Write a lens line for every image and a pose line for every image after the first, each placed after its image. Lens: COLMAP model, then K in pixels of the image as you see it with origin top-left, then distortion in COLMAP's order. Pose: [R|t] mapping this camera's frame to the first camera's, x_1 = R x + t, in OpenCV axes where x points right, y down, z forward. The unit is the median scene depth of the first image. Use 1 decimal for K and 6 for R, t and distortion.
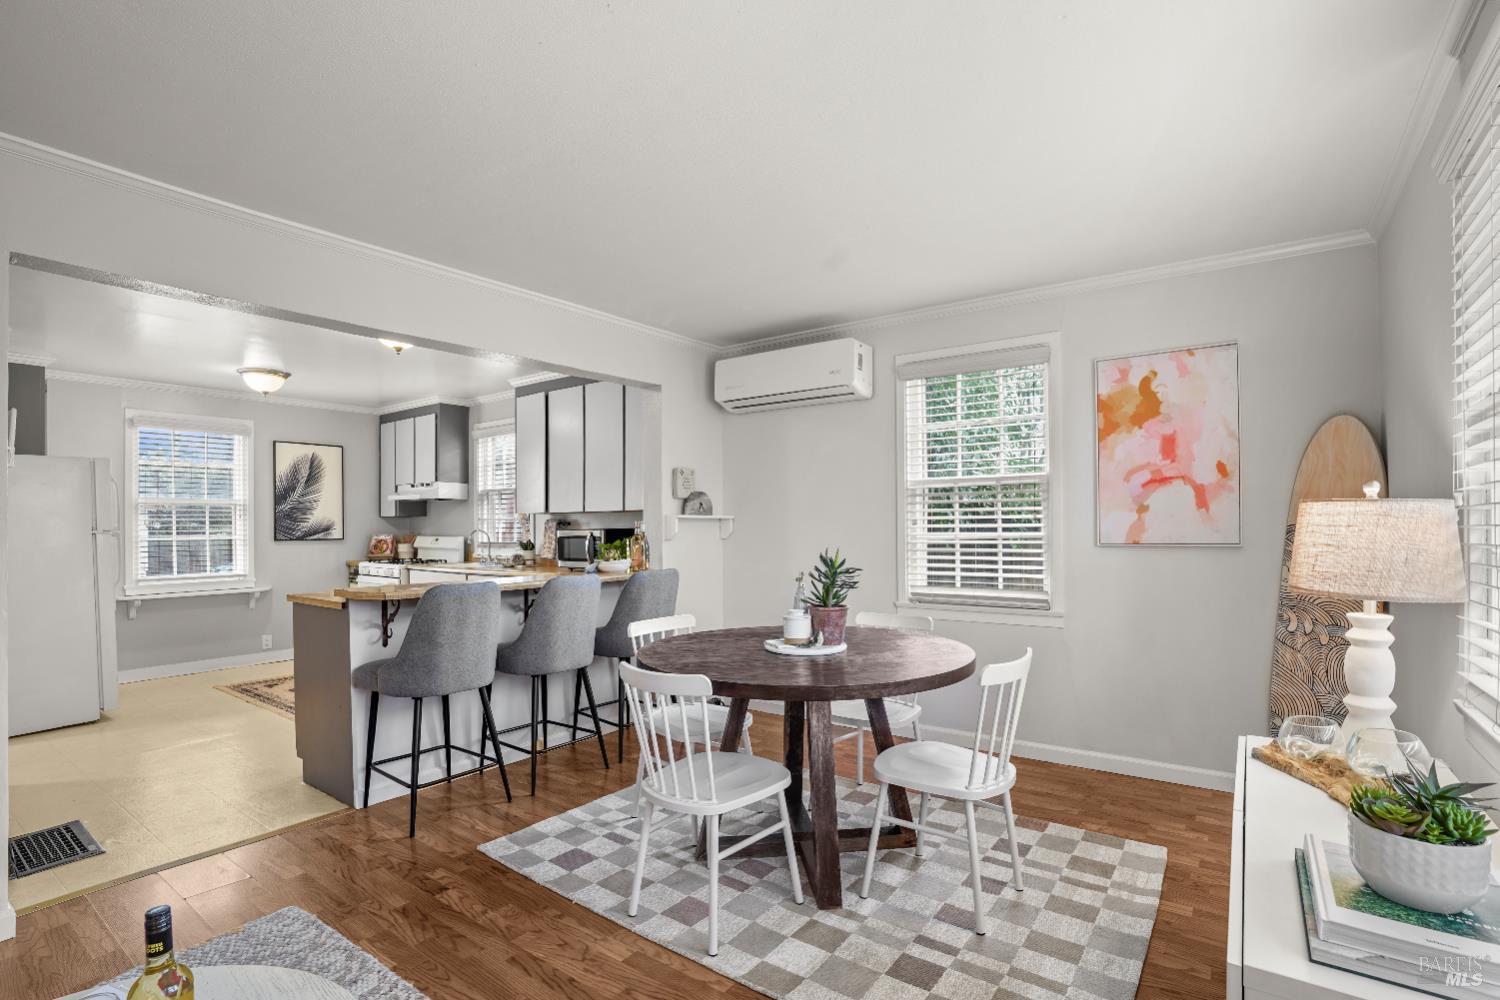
lens RADIAL K [[722.7, 0, 763.0], [0, 722.7, 541.0], [0, 0, 1]] dist [-0.023599, 0.018108]
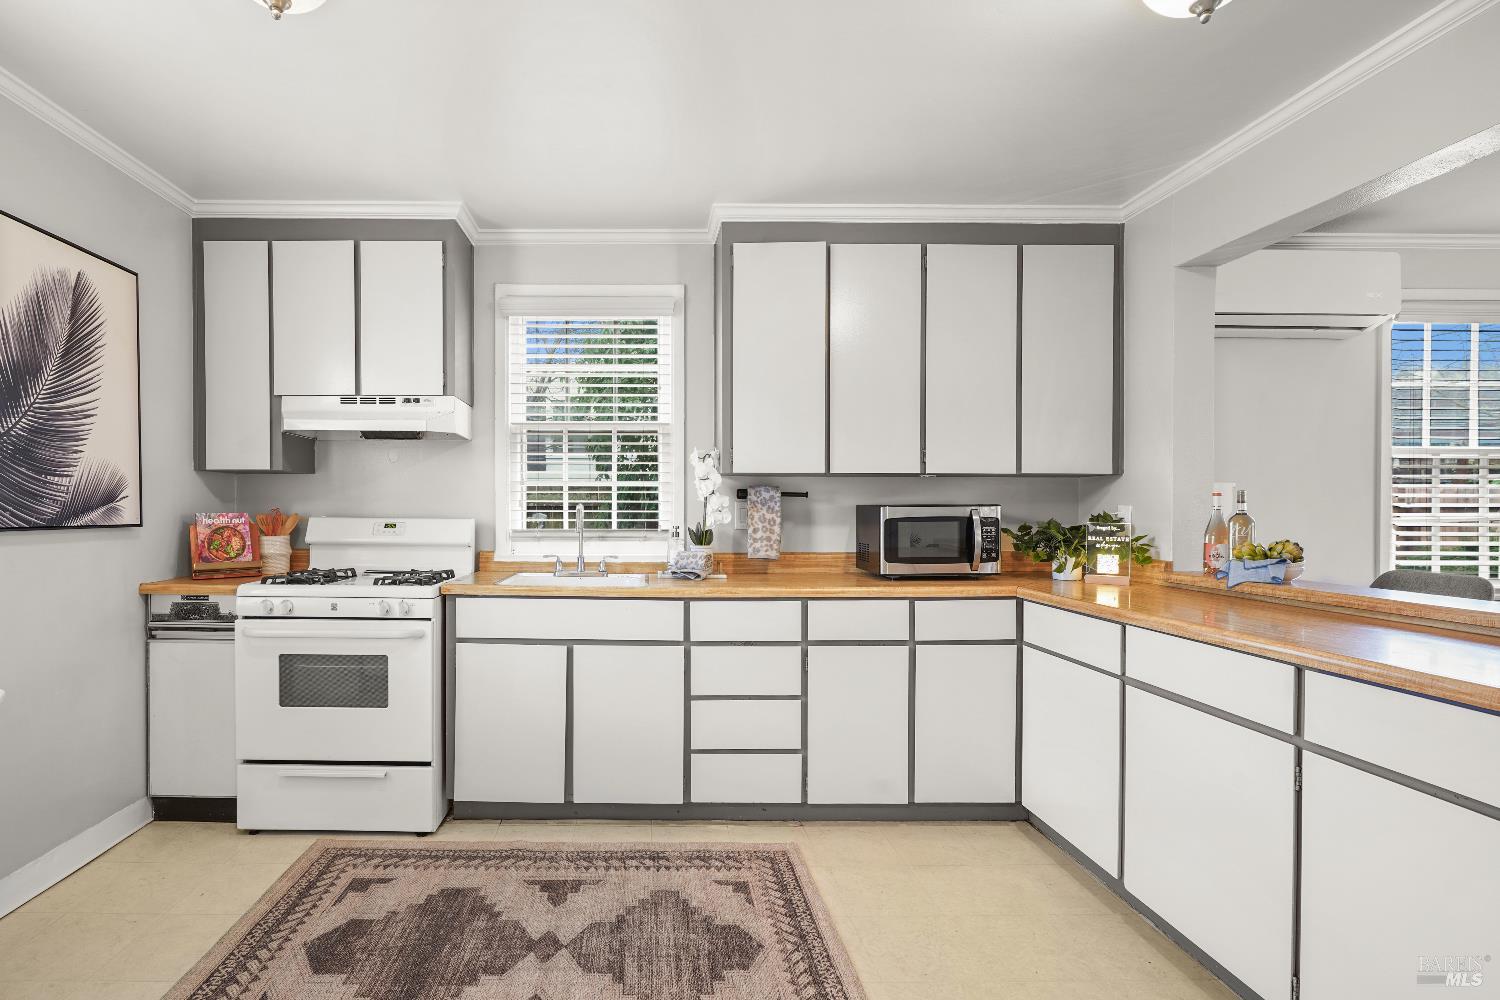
lens RADIAL K [[722.7, 0, 620.5], [0, 722.7, 523.5], [0, 0, 1]] dist [-0.023599, 0.018108]
pose [[0.789036, -0.003051, 0.614340, -0.775142], [0.004227, 0.999991, -0.000462, -0.002678], [-0.614333, 0.002961, 0.789041, 0.703464]]
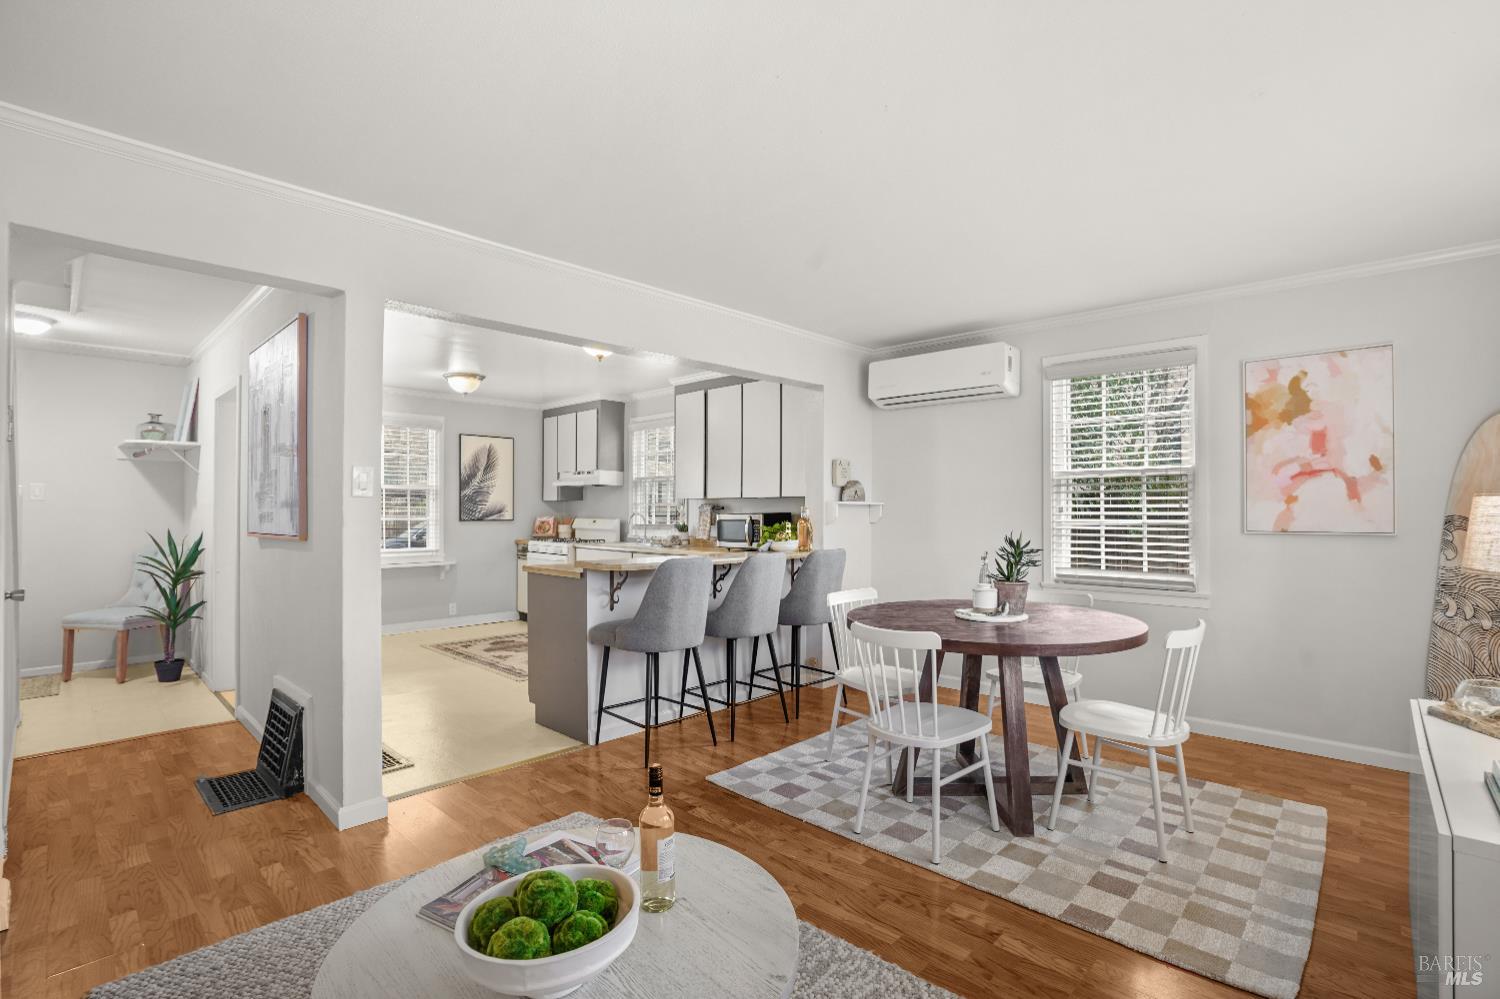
lens RADIAL K [[722.7, 0, 757.0], [0, 722.7, 517.9], [0, 0, 1]] dist [-0.023599, 0.018108]
pose [[0.993663, 0.009764, -0.111979, -0.097098], [-0.011041, 0.999881, -0.010789, 0.002423], [0.111860, 0.011957, 0.993652, -0.102739]]
